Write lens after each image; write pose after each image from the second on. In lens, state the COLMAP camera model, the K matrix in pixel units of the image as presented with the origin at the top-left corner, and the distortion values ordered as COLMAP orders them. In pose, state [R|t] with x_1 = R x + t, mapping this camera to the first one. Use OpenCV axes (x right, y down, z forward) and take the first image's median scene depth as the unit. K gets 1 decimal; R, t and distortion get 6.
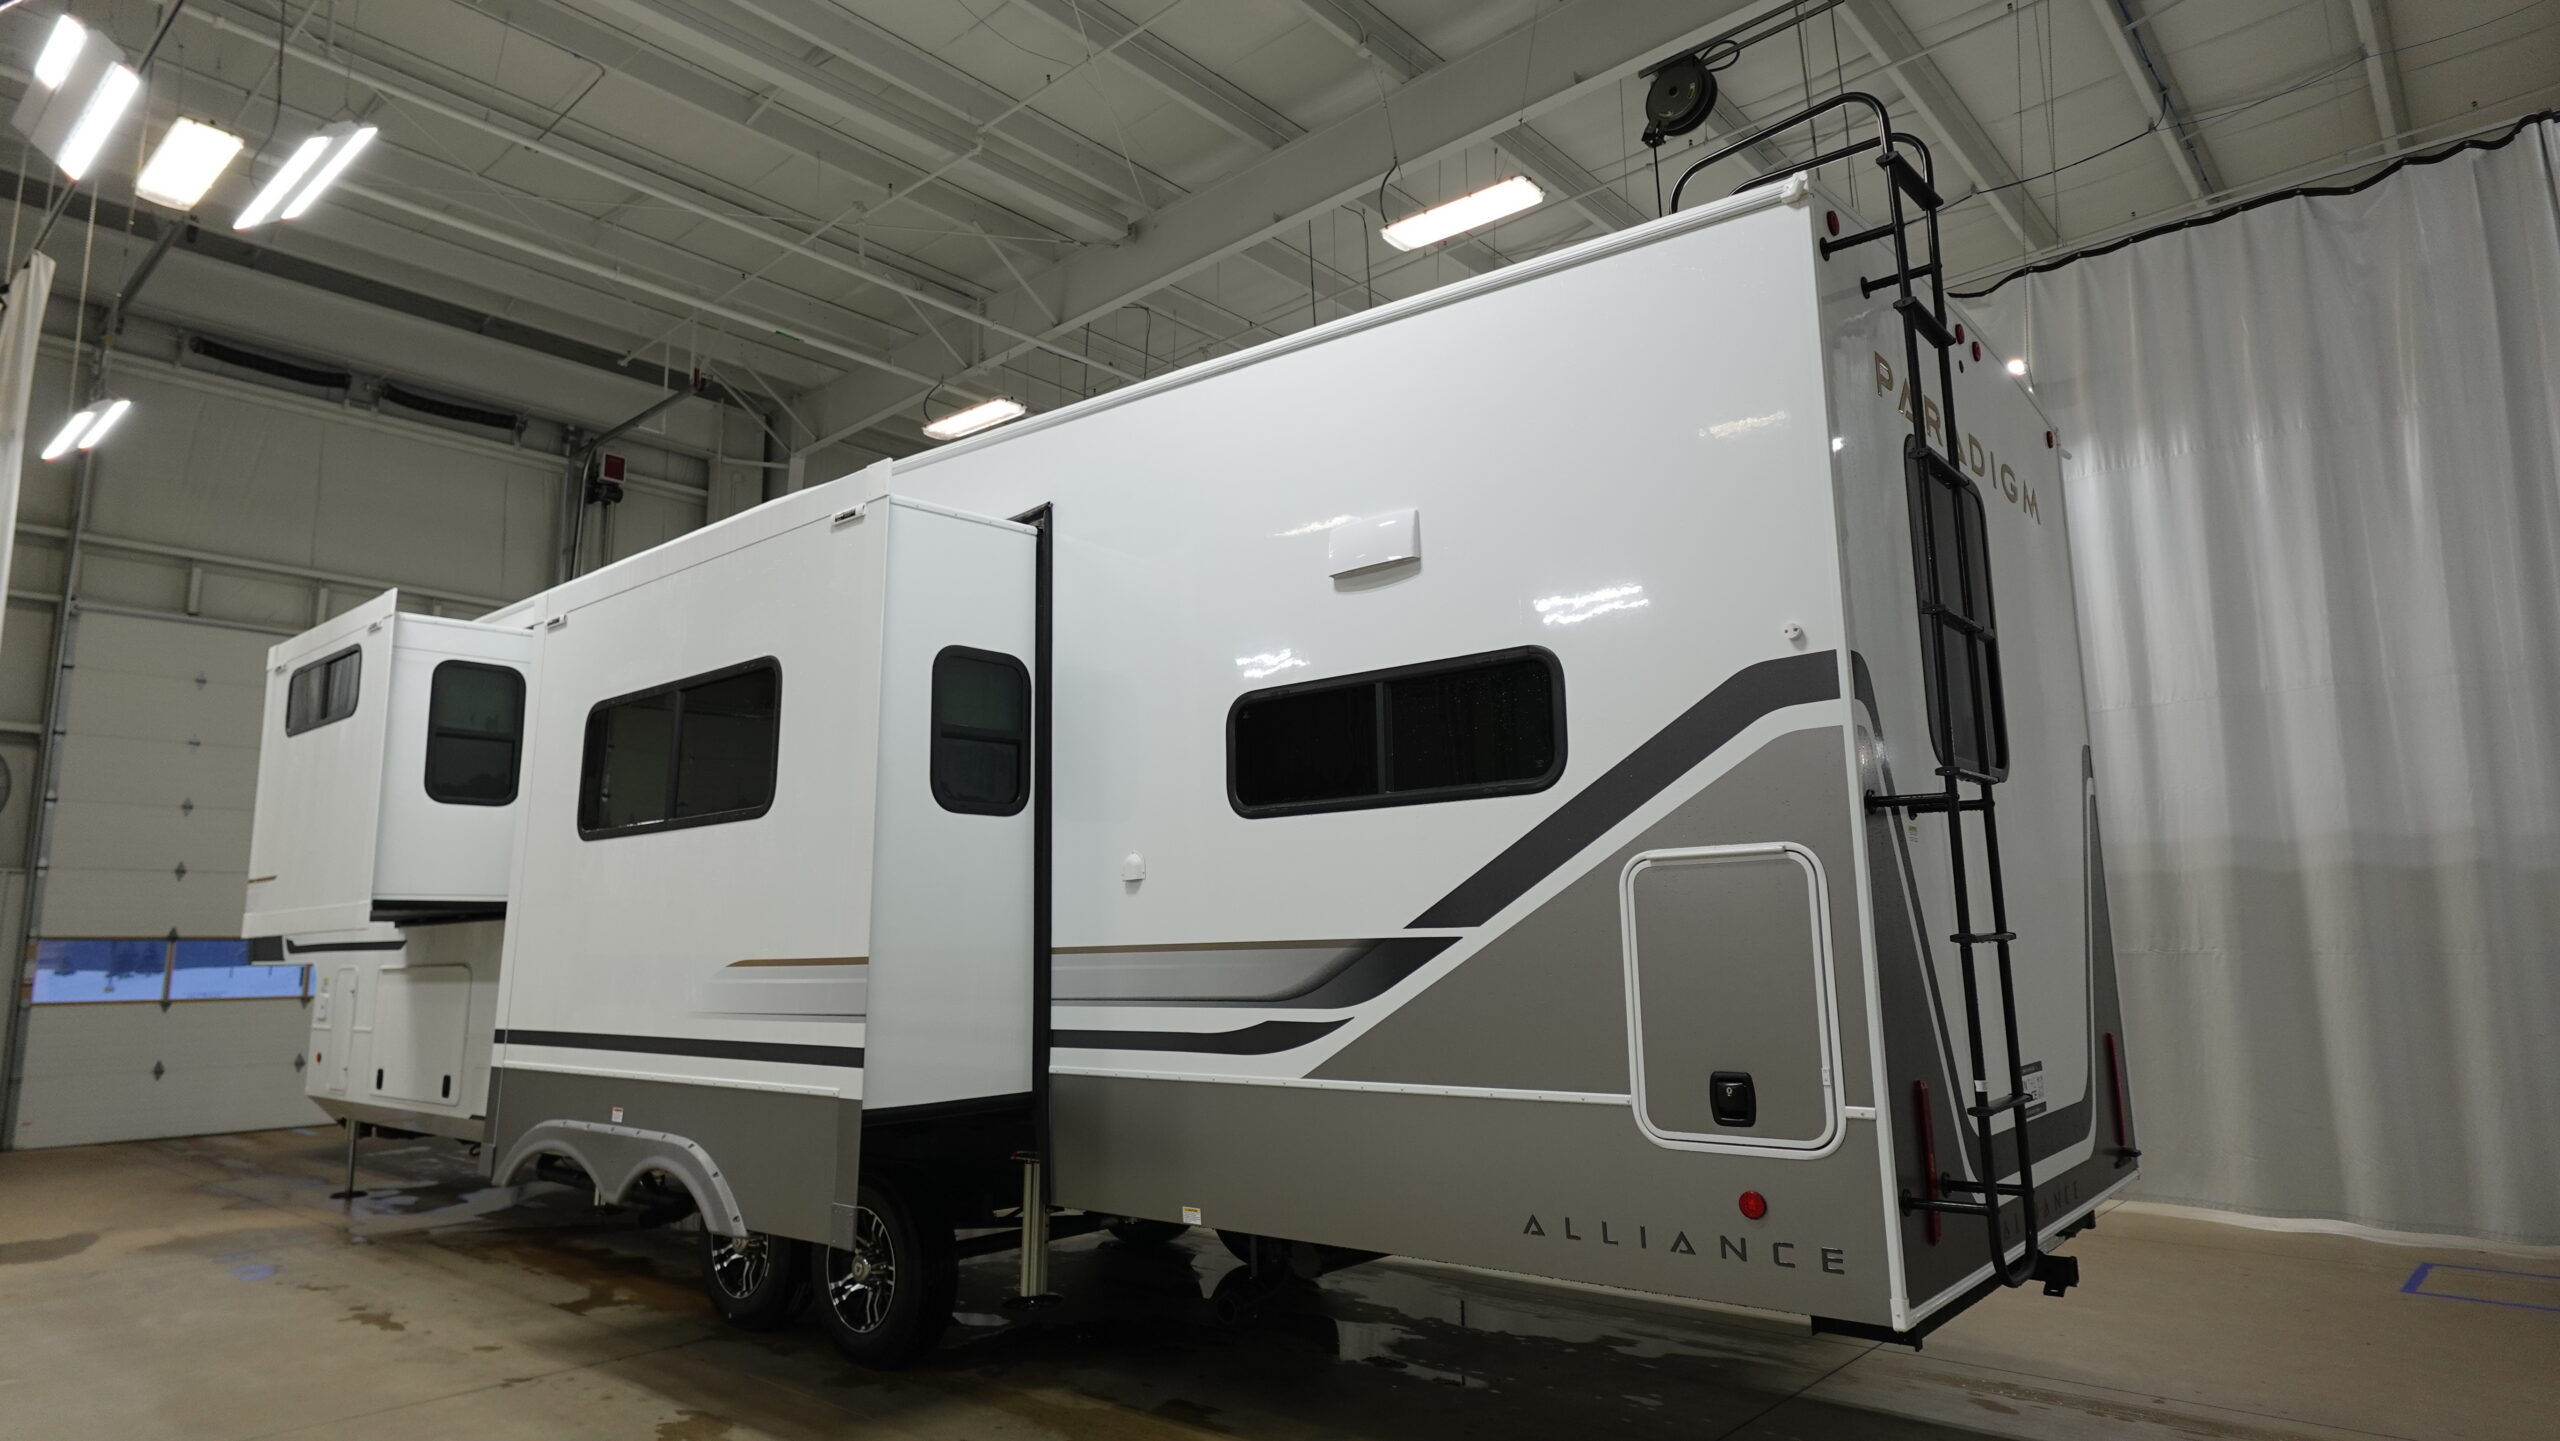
lens RADIAL K [[1451.9, 0, 1280.0], [0, 1451.9, 720.5], [0, 0, 1]] dist [-0.002818, 0.004232]
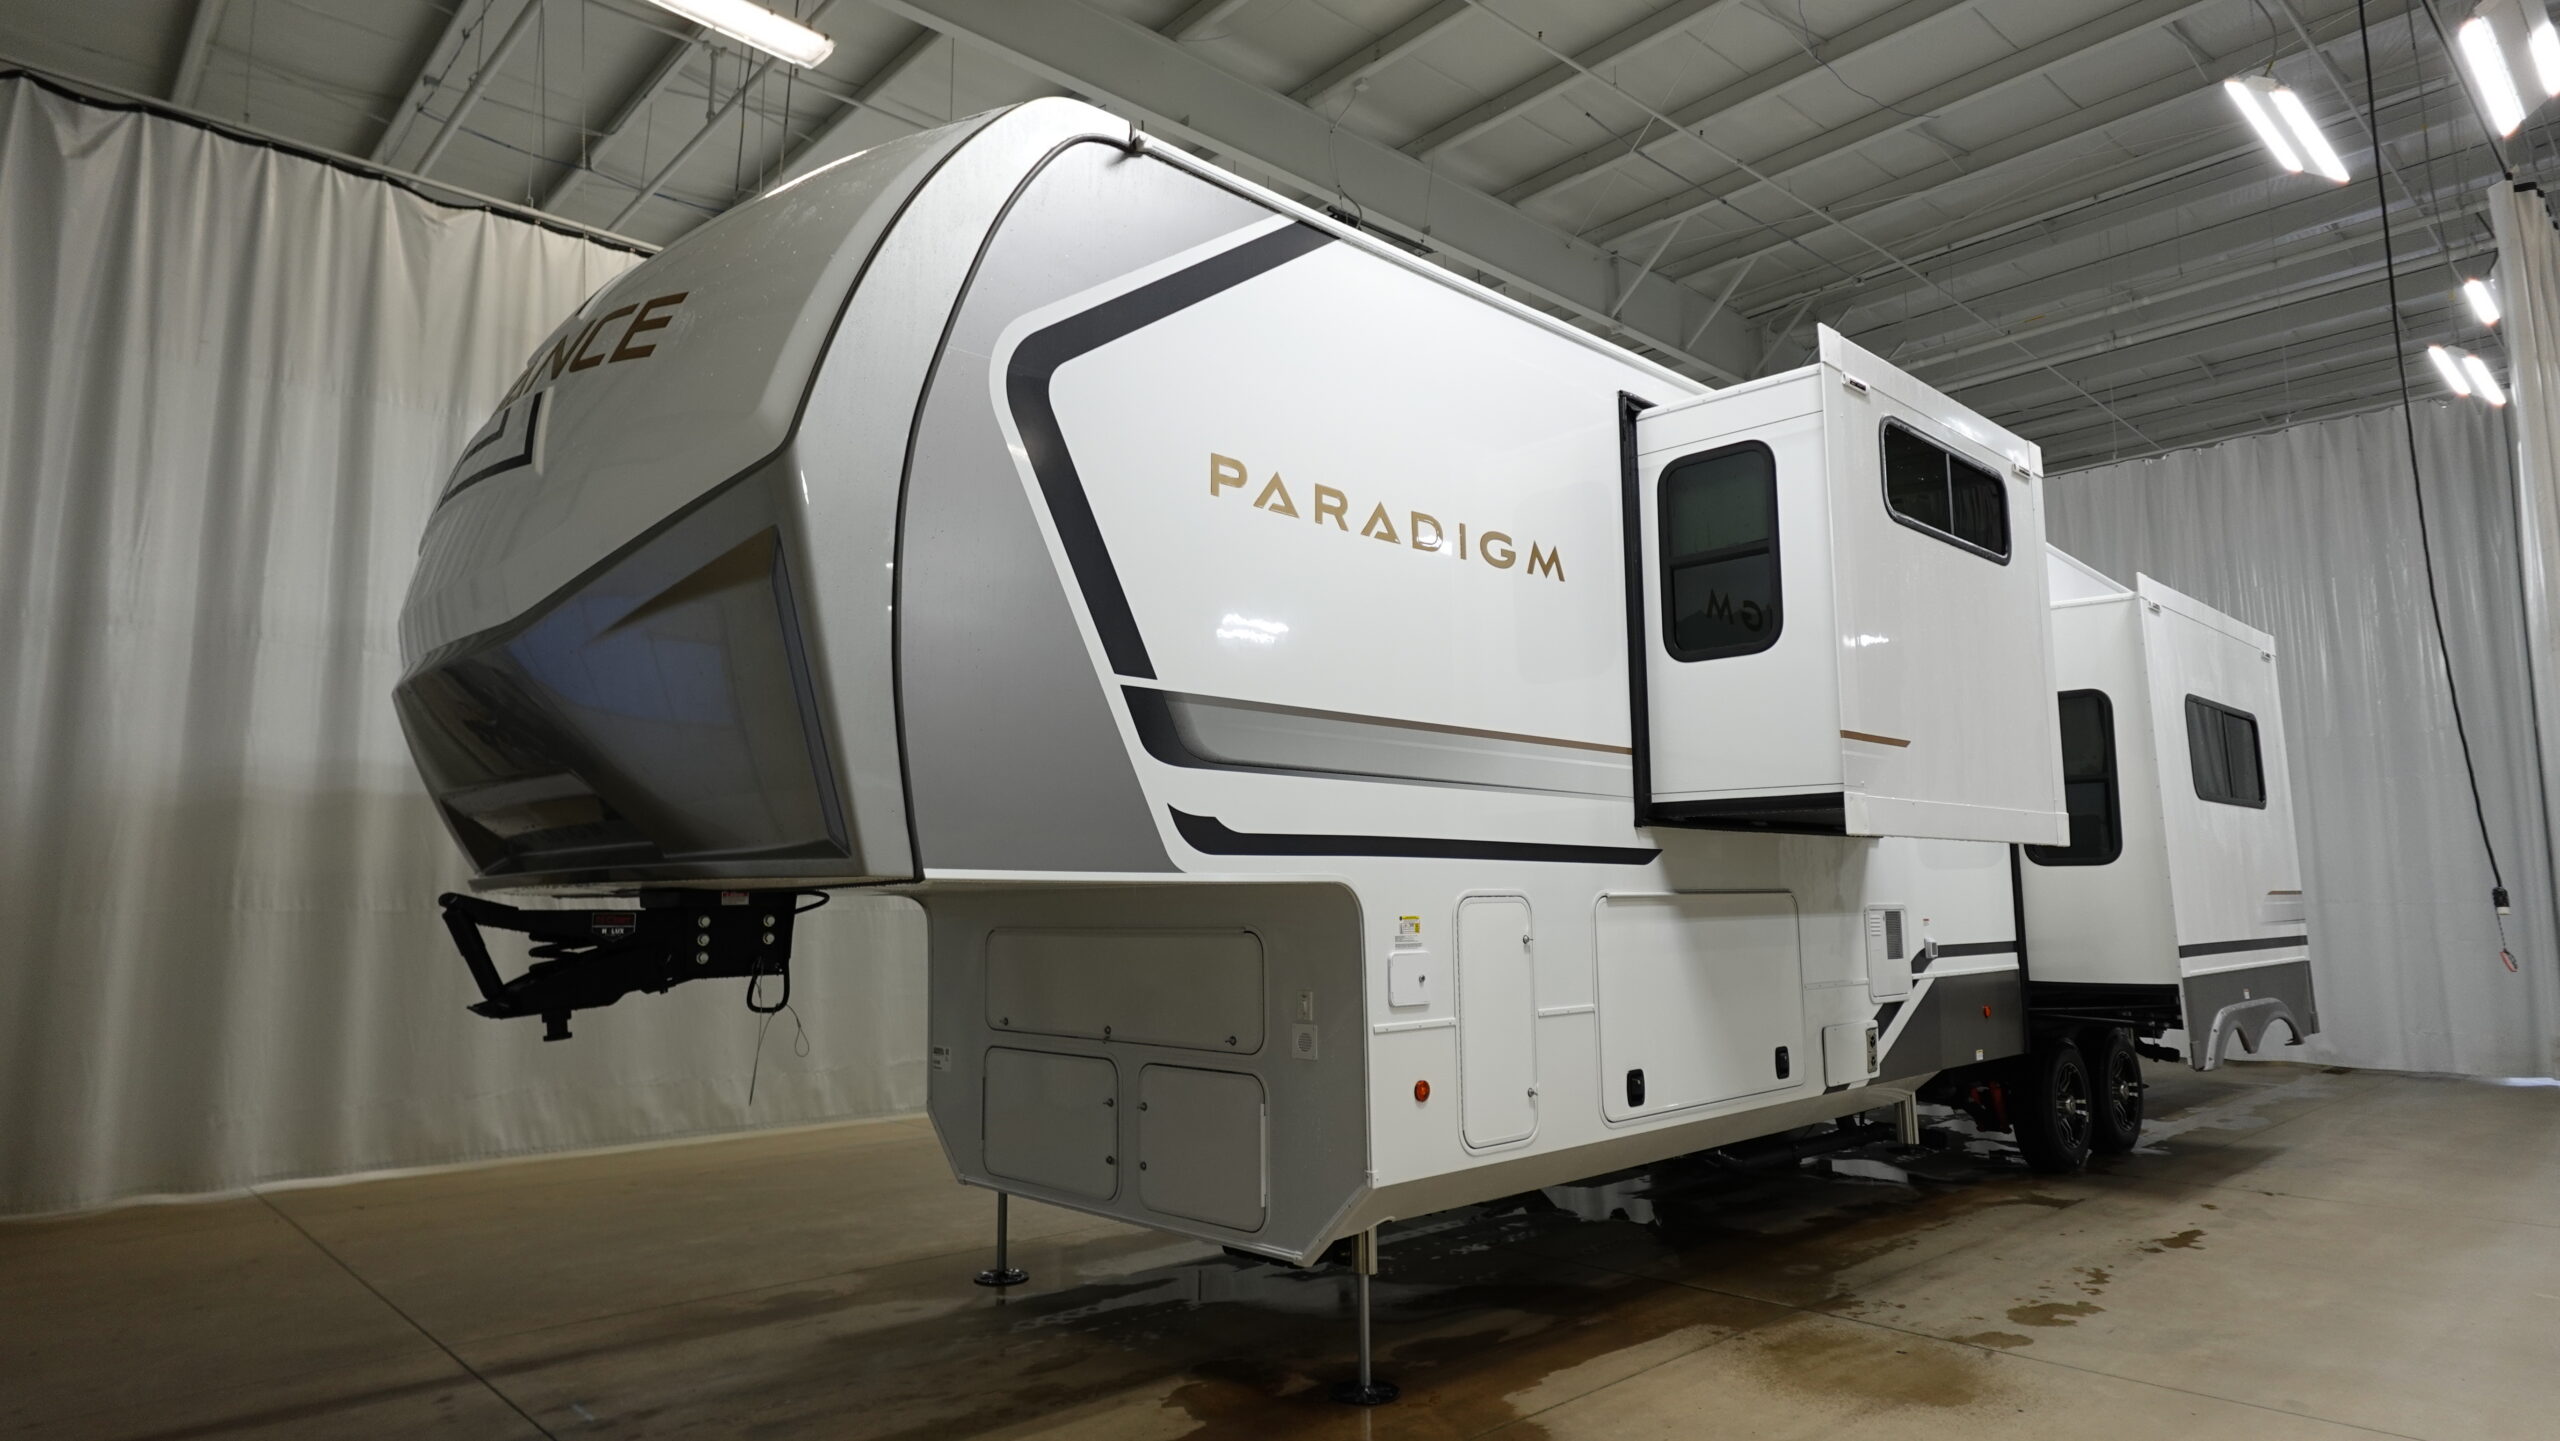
lens RADIAL K [[1451.9, 0, 1280.0], [0, 1451.9, 720.5], [0, 0, 1]] dist [-0.002818, 0.004232]
pose [[0.097528, 0.140414, 0.985278, -1.186334], [-0.151456, 0.980560, -0.124750, 0.193140], [-0.983641, -0.137059, 0.116899, 1.064713]]
